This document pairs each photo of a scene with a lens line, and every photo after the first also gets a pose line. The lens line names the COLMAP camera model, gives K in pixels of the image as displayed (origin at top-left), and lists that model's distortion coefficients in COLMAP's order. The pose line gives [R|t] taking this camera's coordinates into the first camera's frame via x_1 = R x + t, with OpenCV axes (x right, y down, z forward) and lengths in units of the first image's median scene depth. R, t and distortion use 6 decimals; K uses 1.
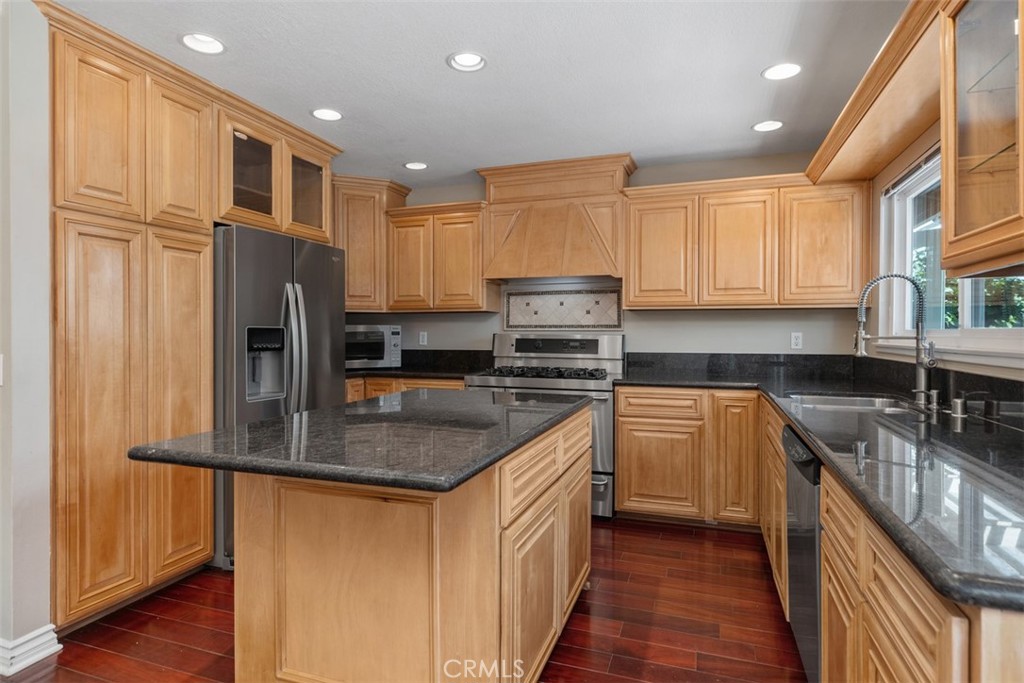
lens RADIAL K [[553.7, 0, 507.9], [0, 553.7, 333.8], [0, 0, 1]] dist [0.007602, 0.001011]
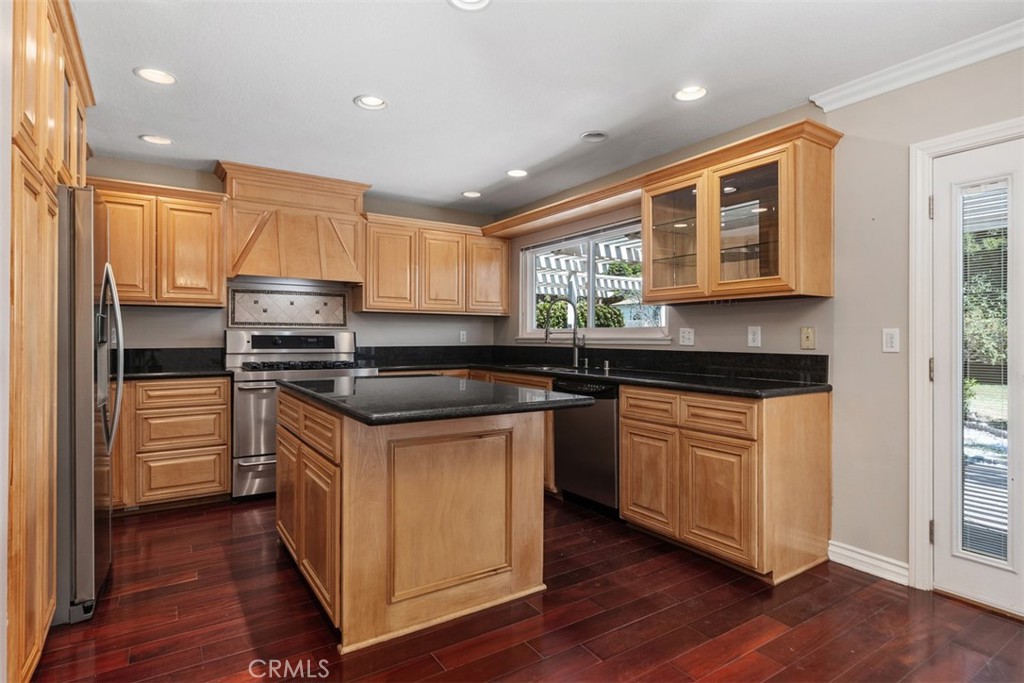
lens RADIAL K [[537.2, 0, 503.2], [0, 537.2, 338.5], [0, 0, 1]] dist [-0.000013, 0.000073]
pose [[0.601544, -0.000286, 0.798839, -0.529524], [0.000209, 1.000000, 0.000200, 0.015514], [-0.798839, 0.000047, 0.601544, 0.039789]]
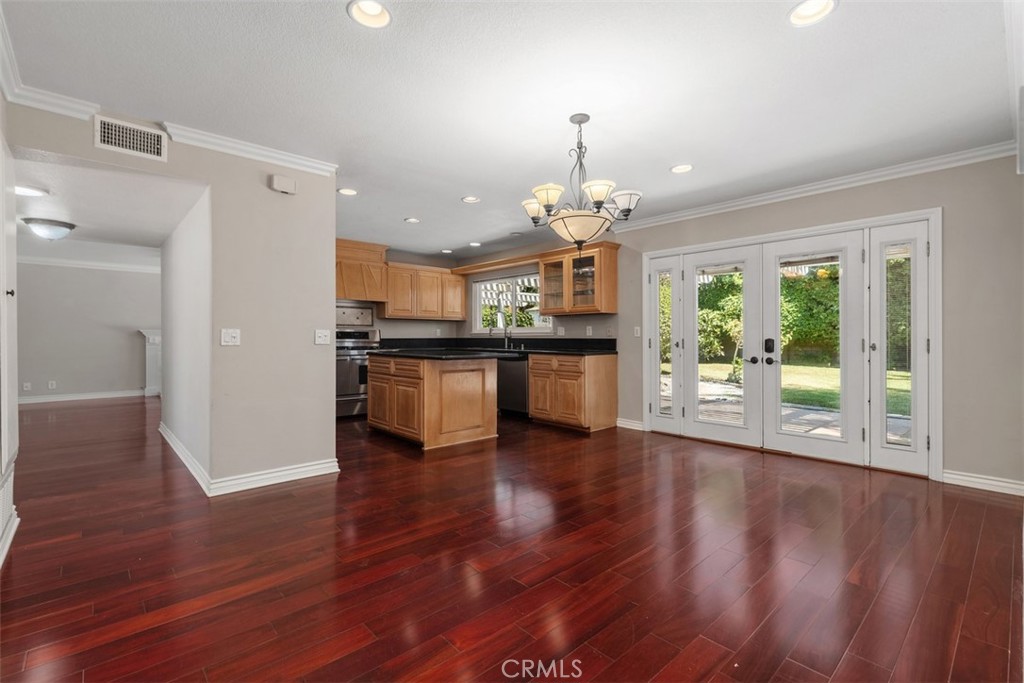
lens RADIAL K [[469.5, 0, 512.1], [0, 469.5, 338.2], [0, 0, 1]] dist [0.014044, -0.001930]
pose [[0.458049, -0.002855, 0.888923, -1.135981], [0.003890, 0.999992, 0.001207, 0.033833], [-0.888919, 0.002905, 0.458056, -0.254524]]
